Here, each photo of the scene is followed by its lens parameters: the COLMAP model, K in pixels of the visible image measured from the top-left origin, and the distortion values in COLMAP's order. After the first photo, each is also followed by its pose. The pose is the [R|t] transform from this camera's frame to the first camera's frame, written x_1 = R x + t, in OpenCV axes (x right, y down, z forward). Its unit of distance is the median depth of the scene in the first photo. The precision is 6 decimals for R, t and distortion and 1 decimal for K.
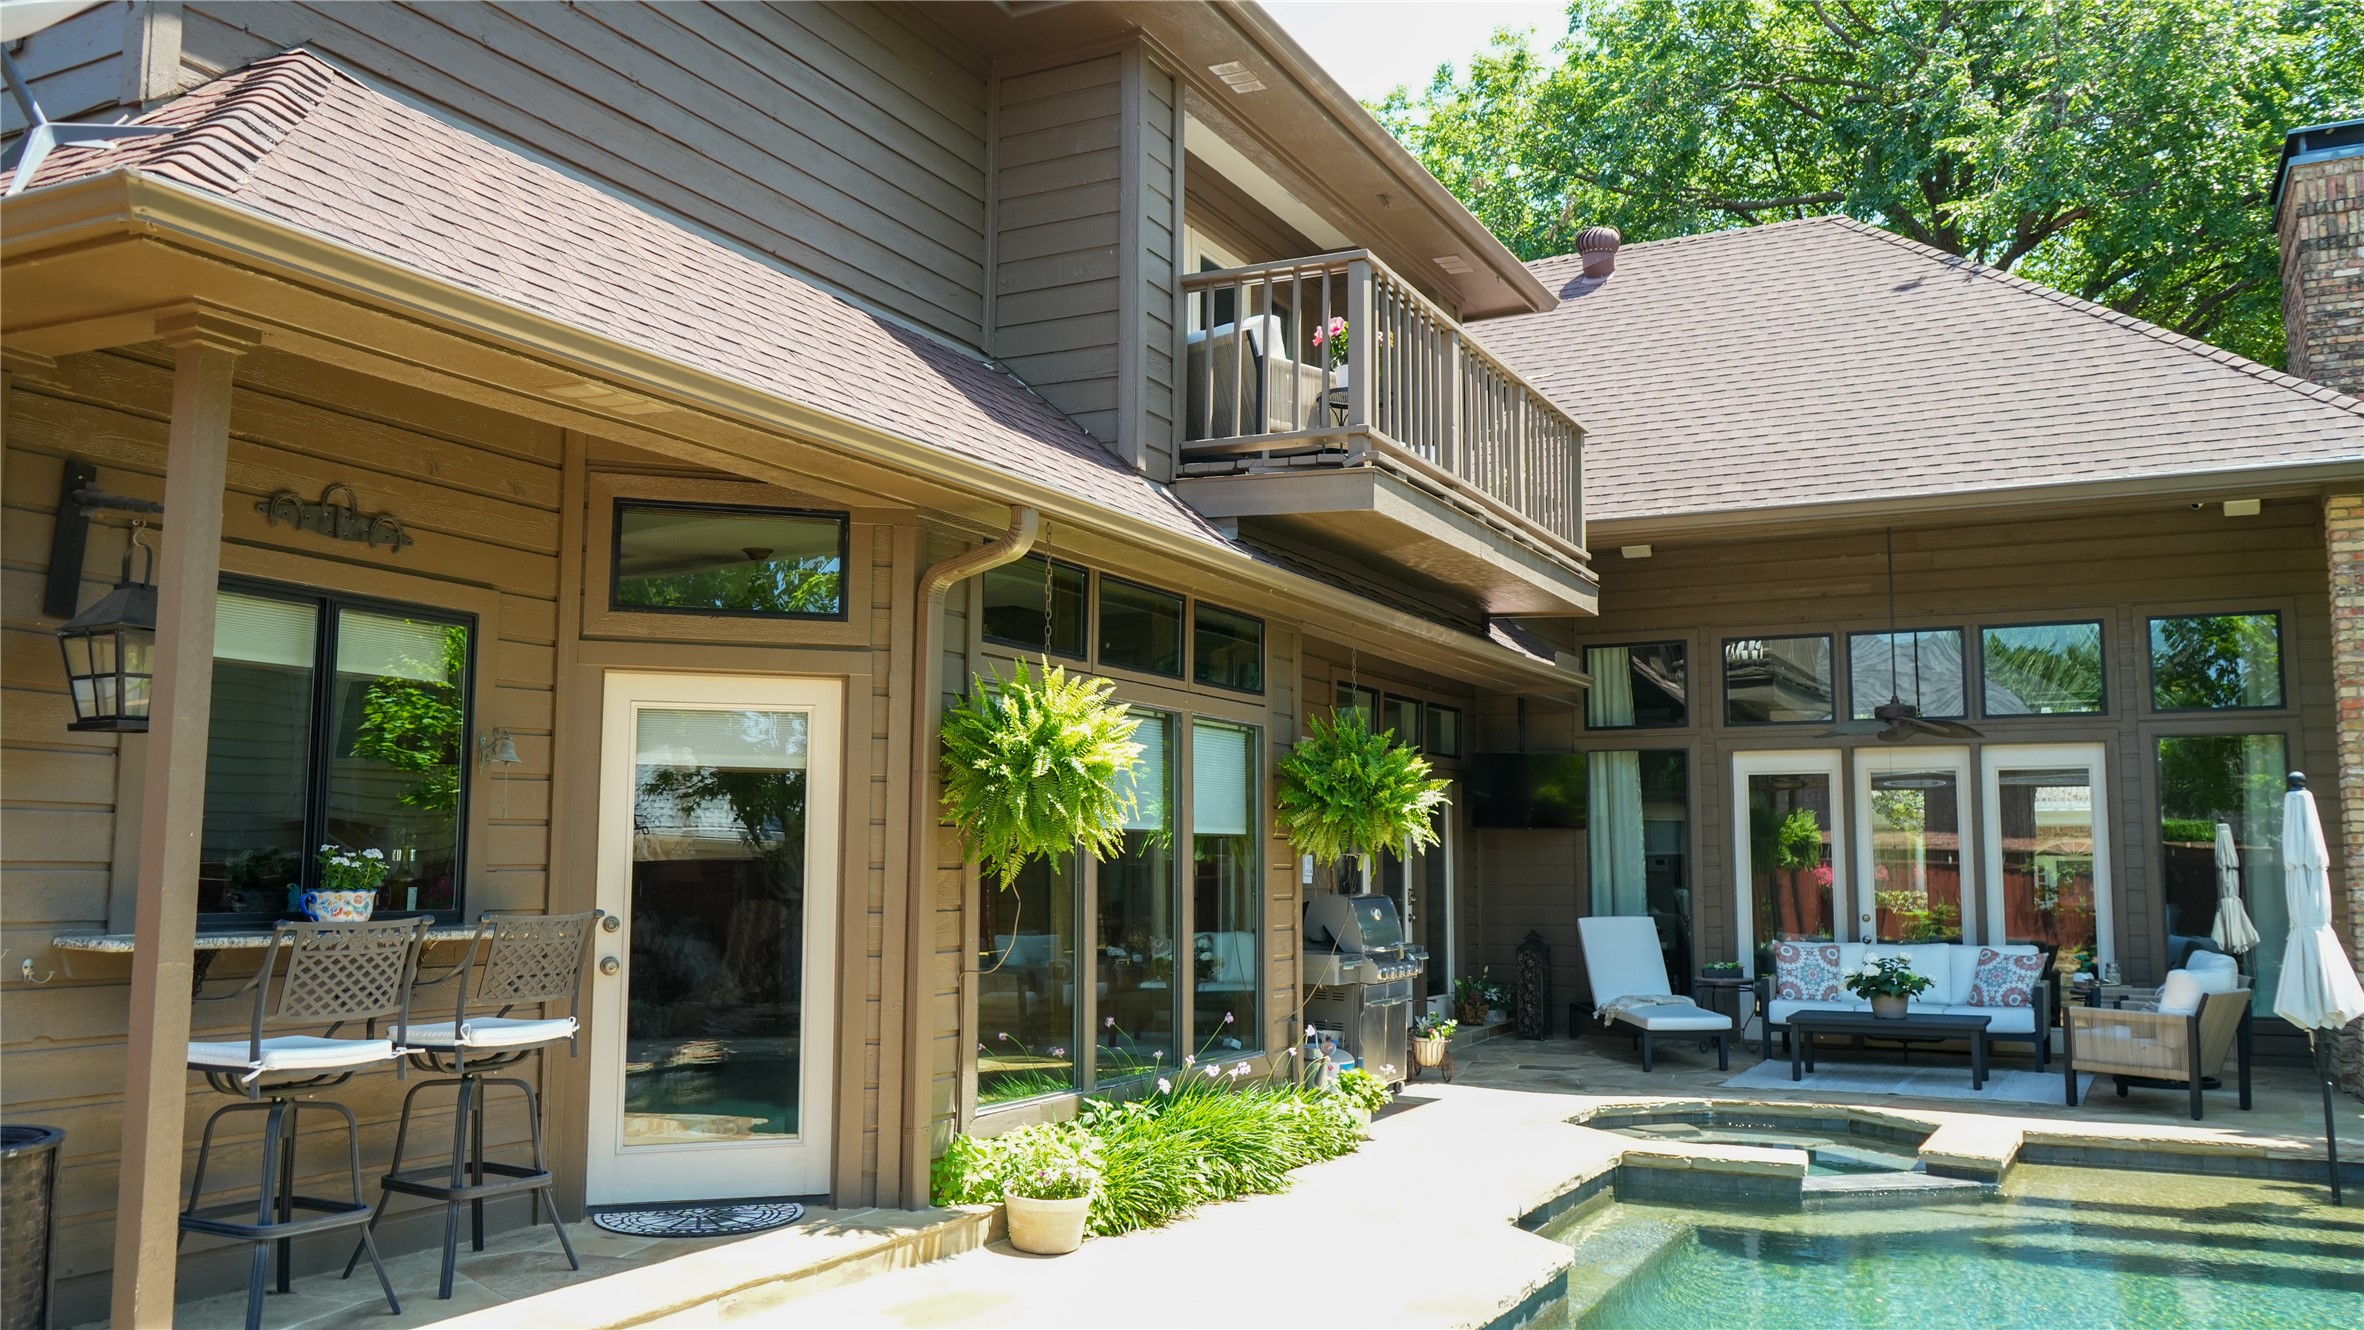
lens RADIAL K [[1878.3, 0, 1190.3], [0, 1878.3, 658.7], [0, 0, 1]] dist [-0.024828, 0.010215]
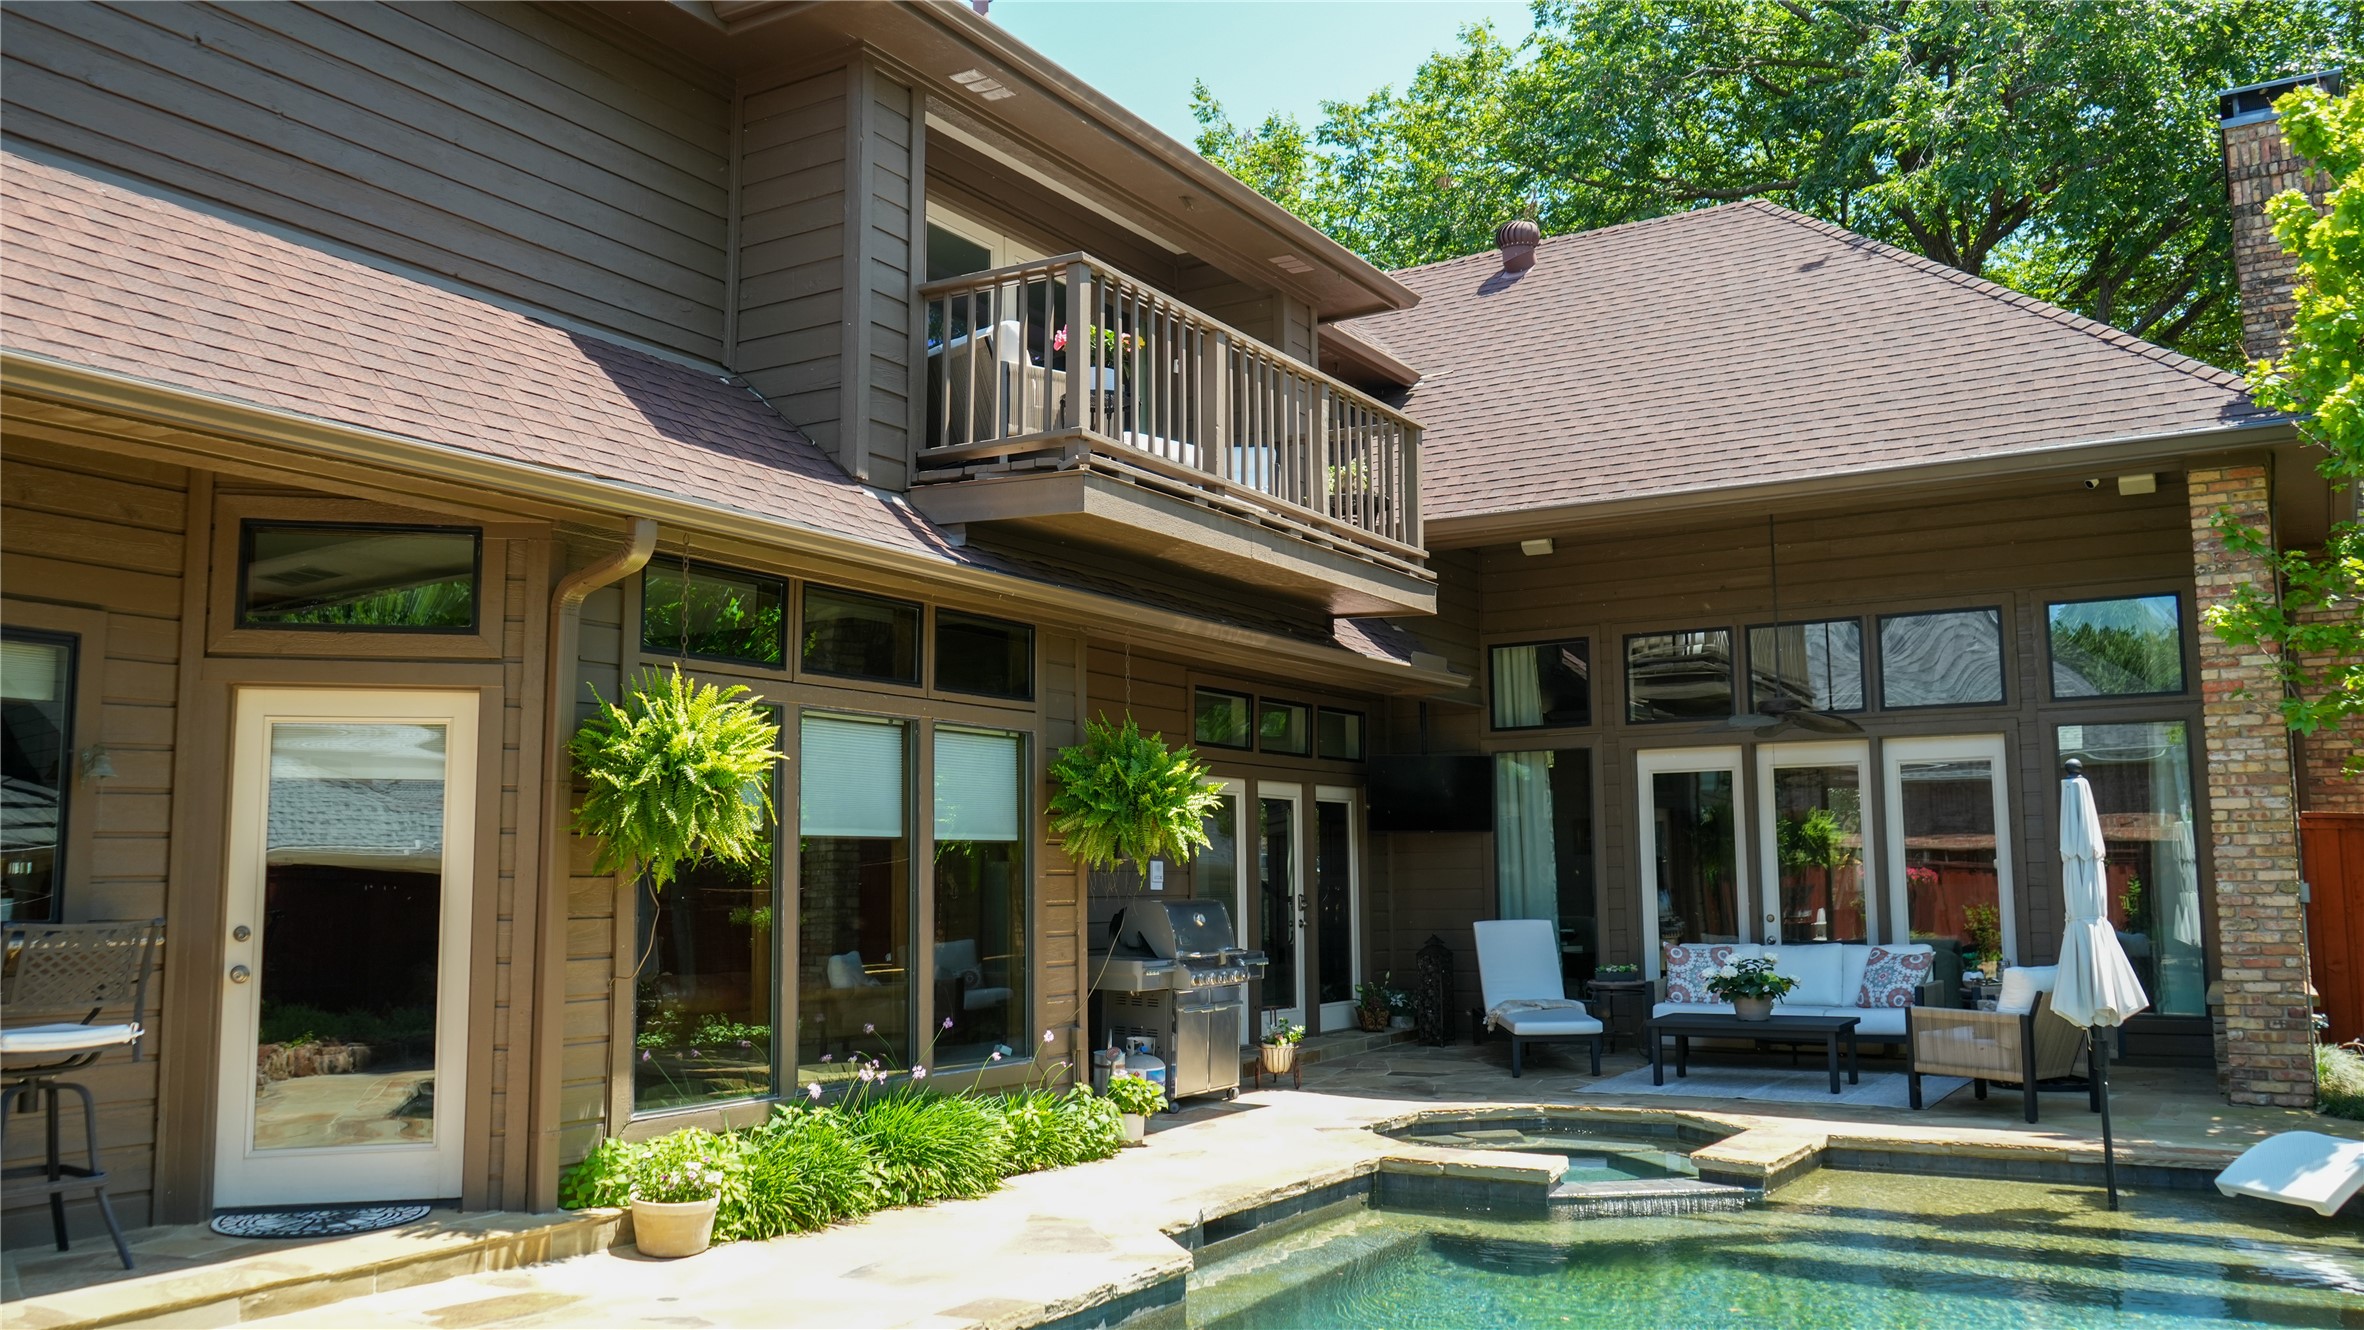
lens RADIAL K [[1878.3, 0, 1182.0], [0, 1878.3, 656.0], [0, 0, 1]] dist [-0.024828, 0.010215]
pose [[0.997321, -0.021974, -0.069771, 0.196208], [0.021401, 0.999731, -0.008961, 0.006679], [0.069950, 0.007443, 0.997523, 0.009467]]
